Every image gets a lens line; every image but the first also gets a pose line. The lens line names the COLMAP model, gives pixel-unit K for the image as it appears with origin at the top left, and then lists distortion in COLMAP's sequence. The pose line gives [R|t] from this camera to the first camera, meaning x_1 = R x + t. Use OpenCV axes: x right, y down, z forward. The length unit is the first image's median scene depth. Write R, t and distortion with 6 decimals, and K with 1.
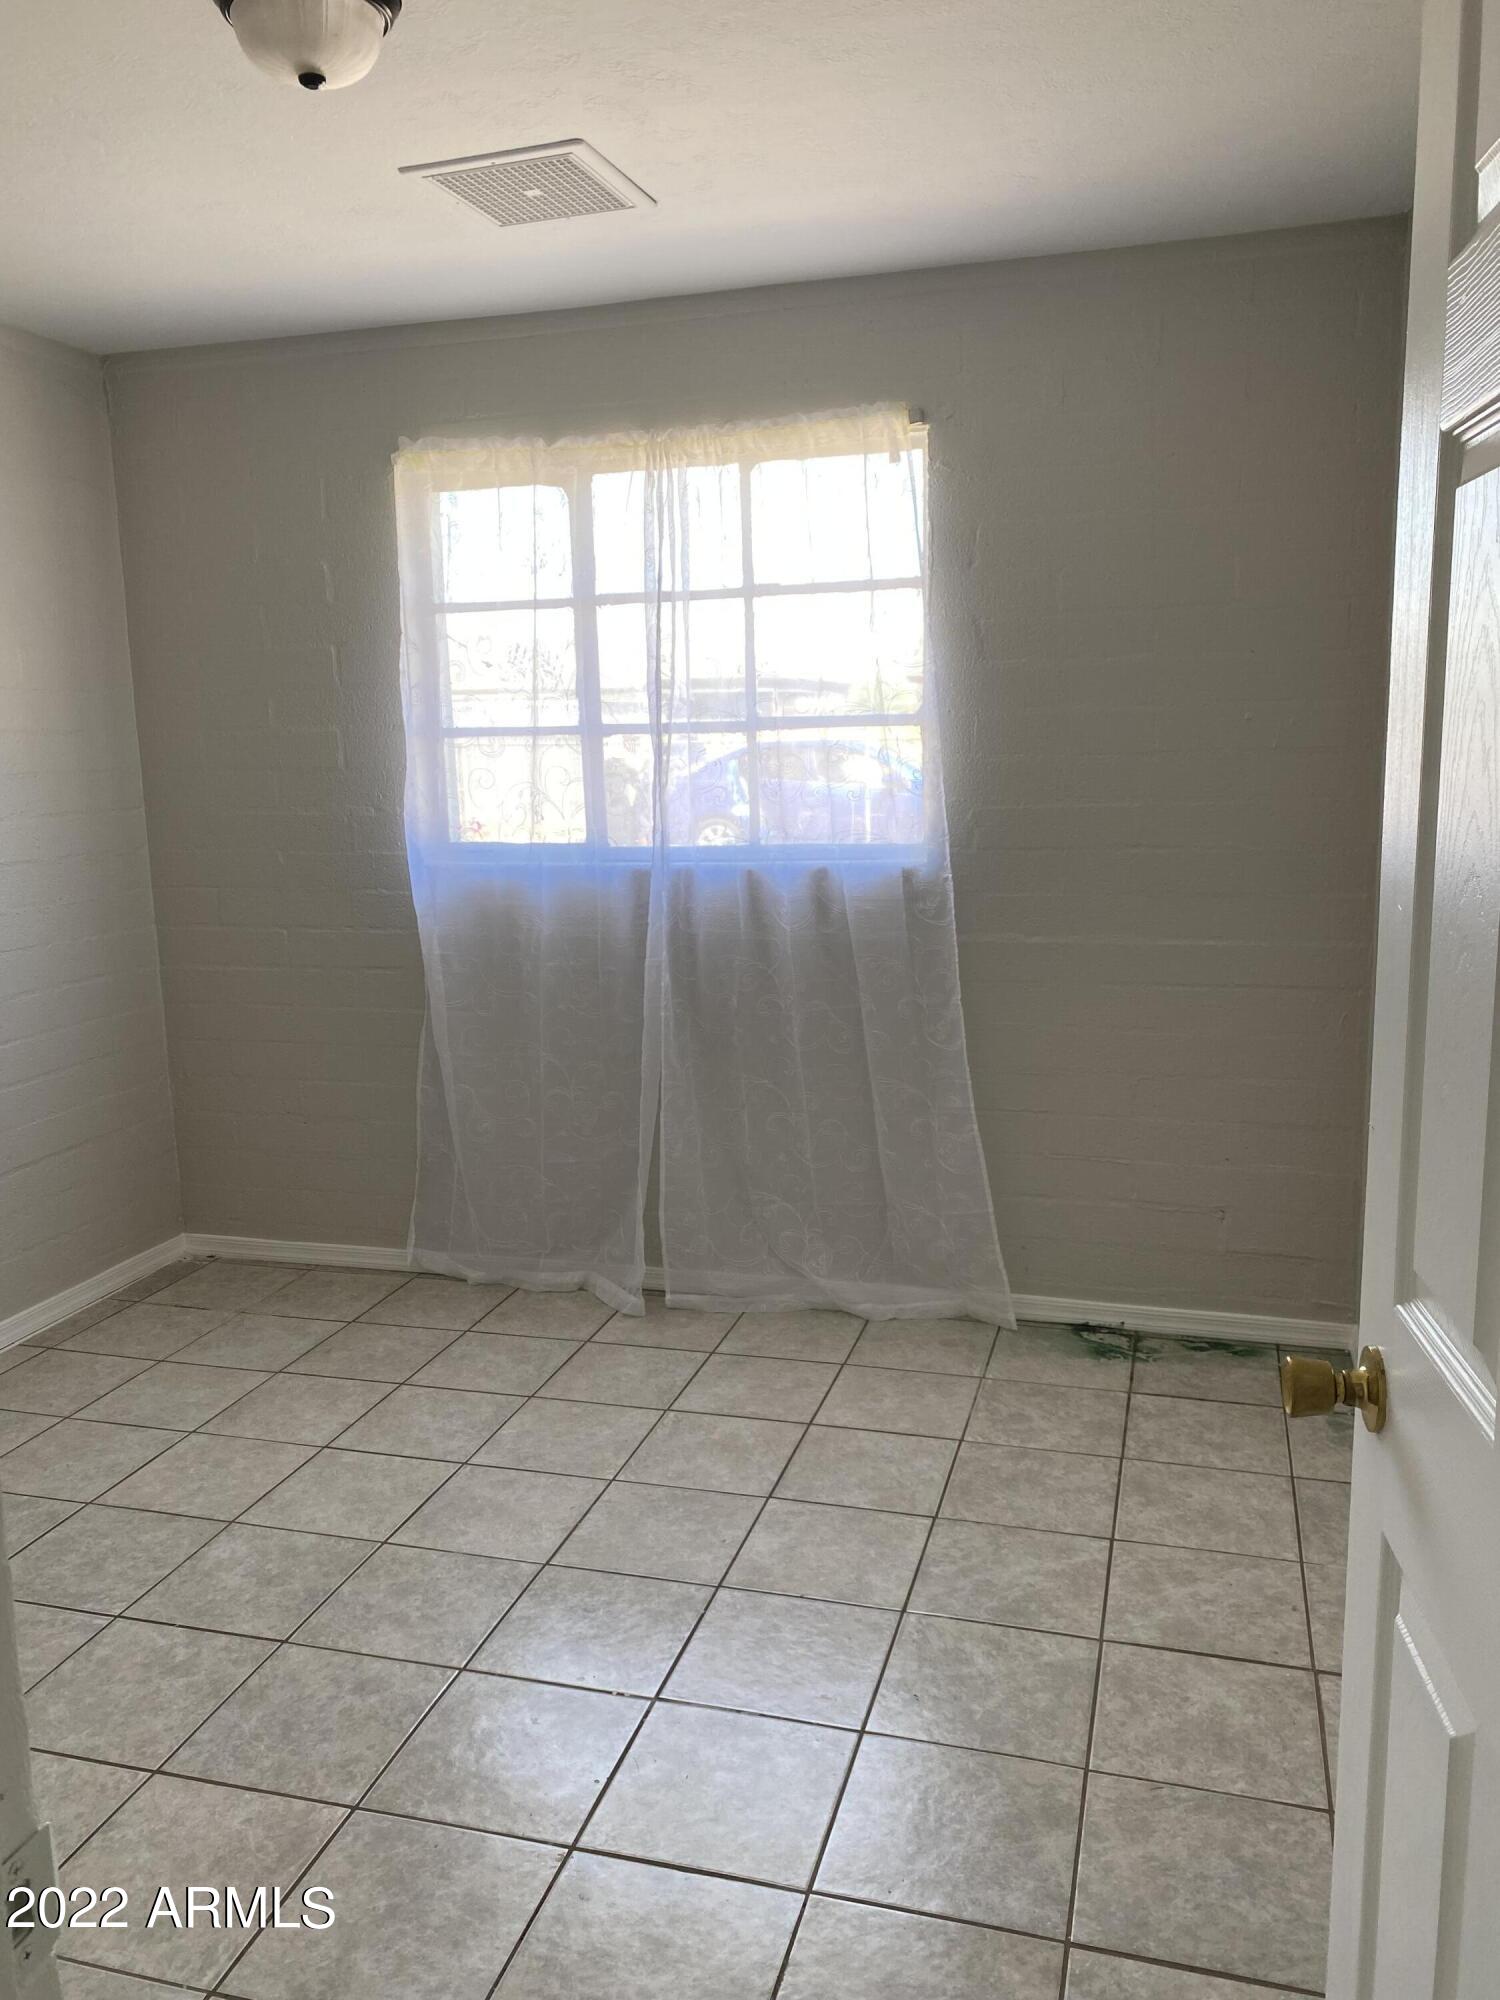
lens RADIAL K [[1499.1, 0, 750.0], [0, 1499.1, 1000.0], [0, 0, 1]] dist [-0.025992, -0.001883]
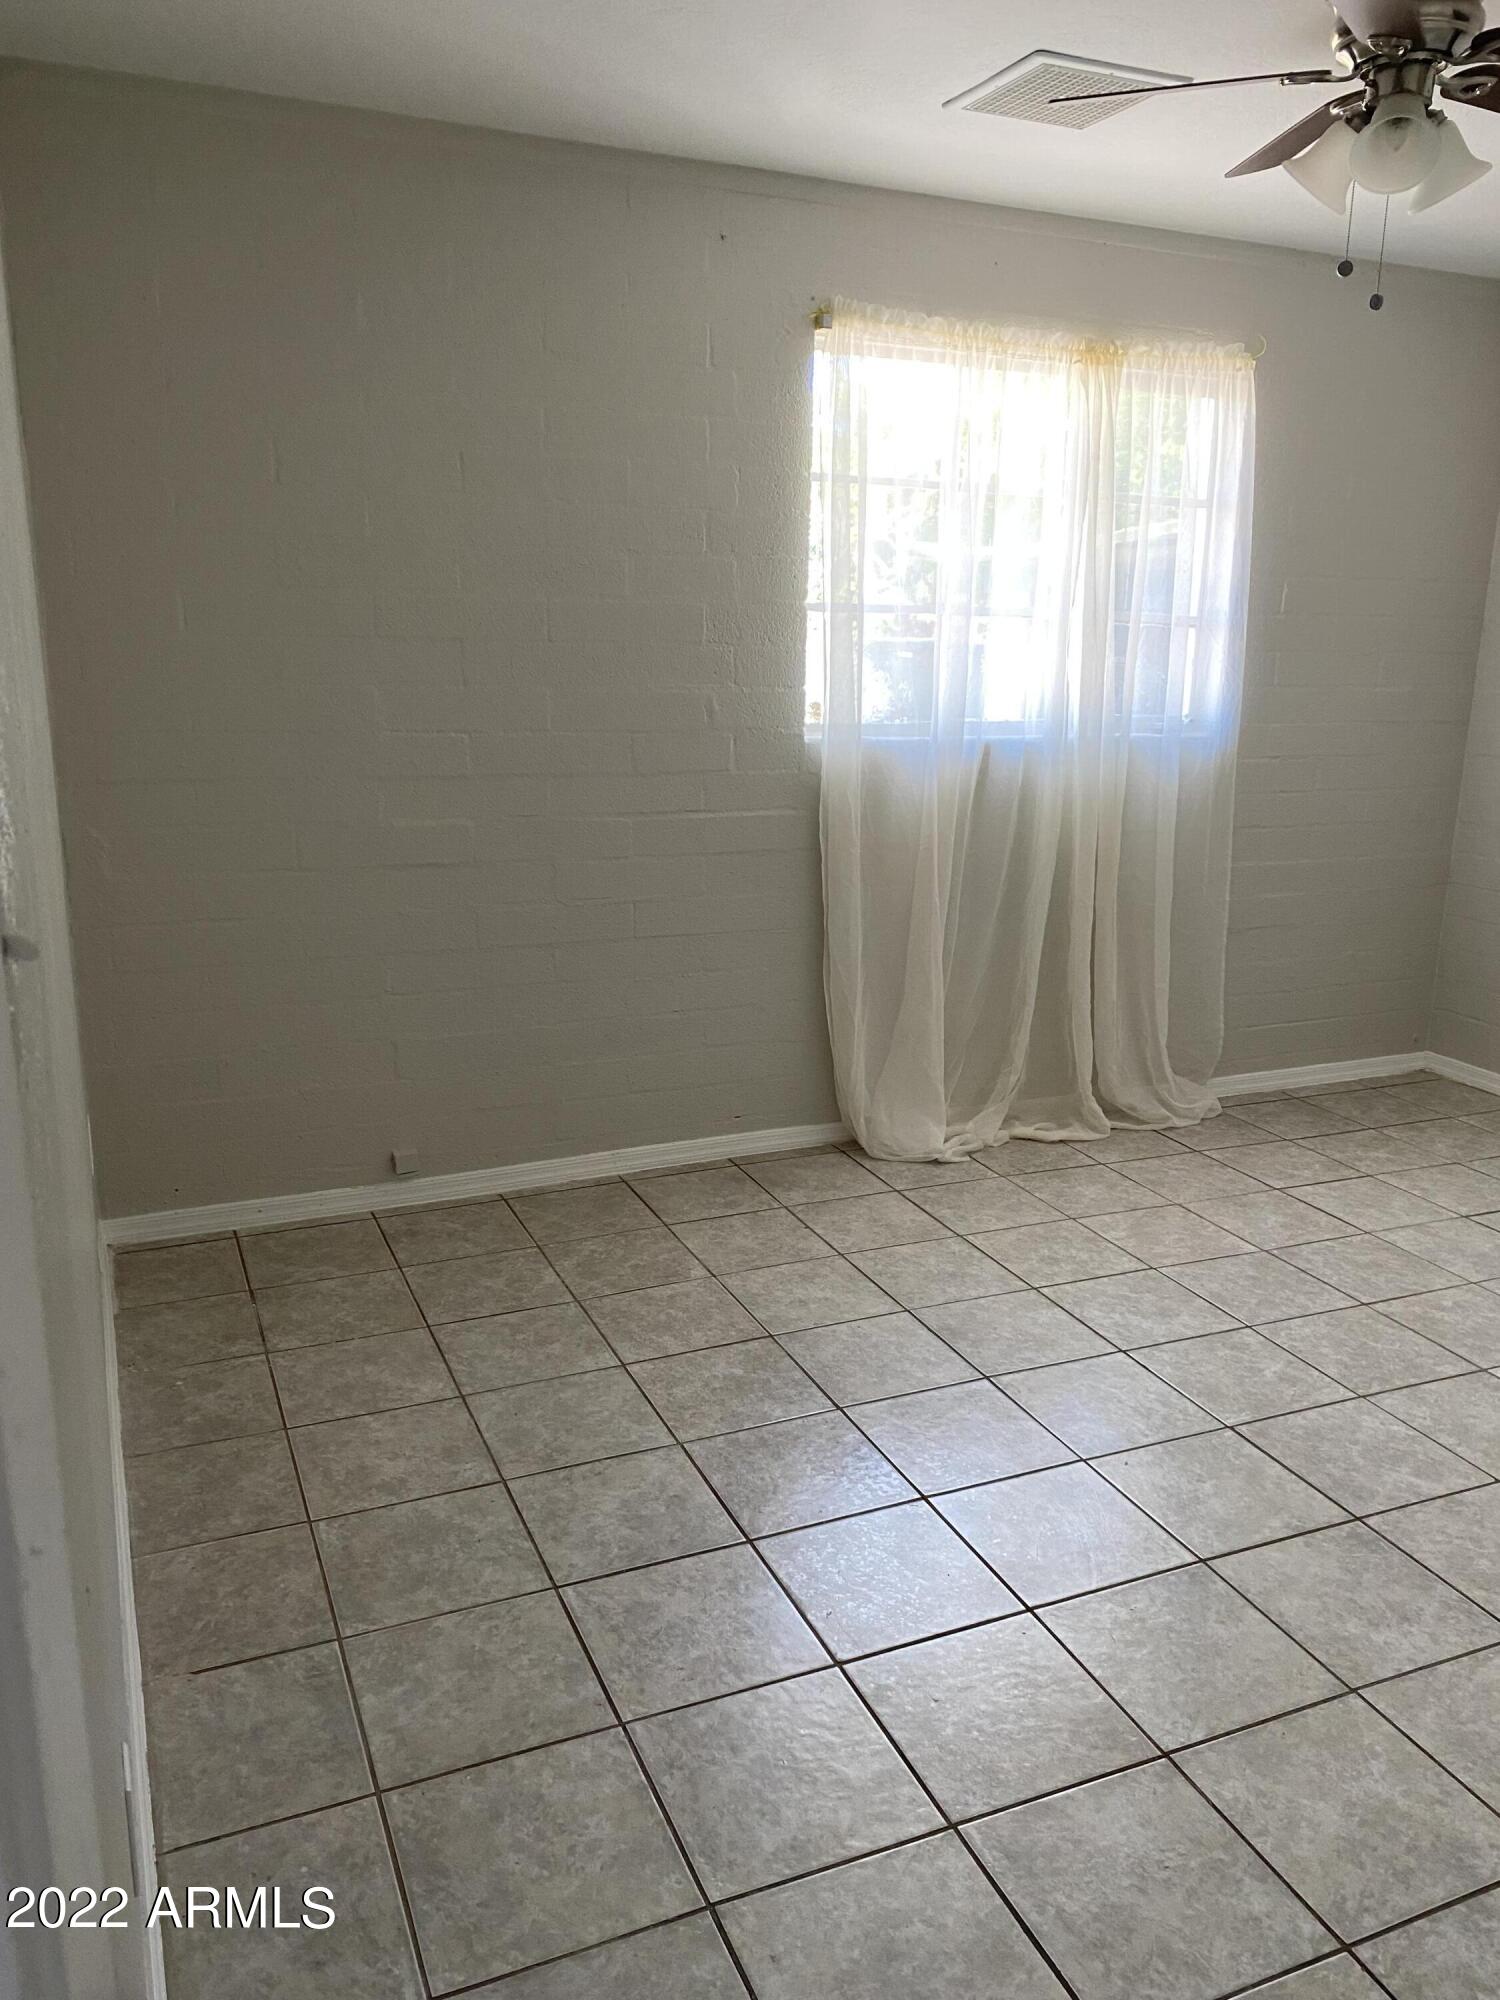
lens RADIAL K [[1499.1, 0, 750.0], [0, 1499.1, 1000.0], [0, 0, 1]] dist [-0.025992, -0.001883]
pose [[0.773914, -0.125604, 0.620709, -0.985756], [0.076279, 0.991487, 0.105526, -0.031768], [-0.628680, -0.034321, 0.776907, 0.277140]]
